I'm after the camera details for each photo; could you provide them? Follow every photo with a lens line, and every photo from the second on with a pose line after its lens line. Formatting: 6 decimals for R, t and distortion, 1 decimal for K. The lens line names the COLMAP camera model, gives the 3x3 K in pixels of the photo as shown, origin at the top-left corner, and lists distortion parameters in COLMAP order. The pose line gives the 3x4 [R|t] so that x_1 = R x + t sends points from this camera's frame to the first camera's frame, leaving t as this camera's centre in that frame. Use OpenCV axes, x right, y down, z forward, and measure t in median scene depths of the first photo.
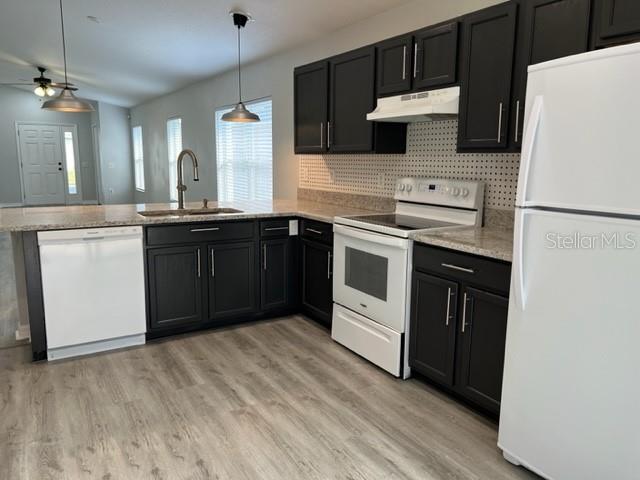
lens RADIAL K [[480.5, 0, 316.4], [0, 480.5, 240.2], [0, 0, 1]] dist [0.052099, -0.039196]
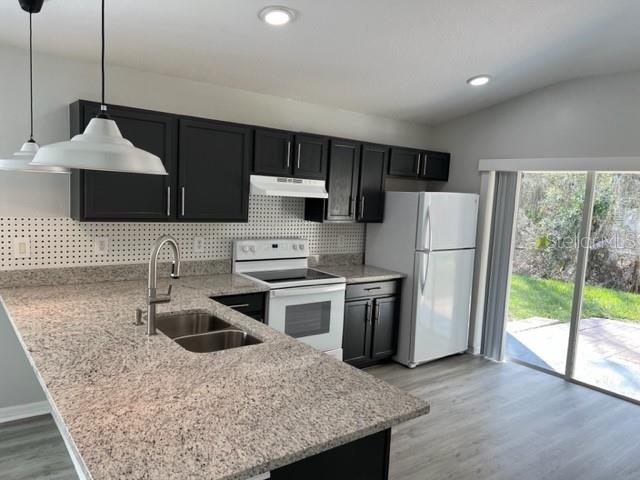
lens RADIAL K [[480.5, 0, 320.7], [0, 480.5, 240.7], [0, 0, 1]] dist [0.052099, -0.039196]
pose [[-0.105551, -0.117661, 0.987428, -1.110711], [0.112075, 0.985241, 0.129381, -0.293340], [-0.988078, 0.124322, -0.090807, 1.049848]]
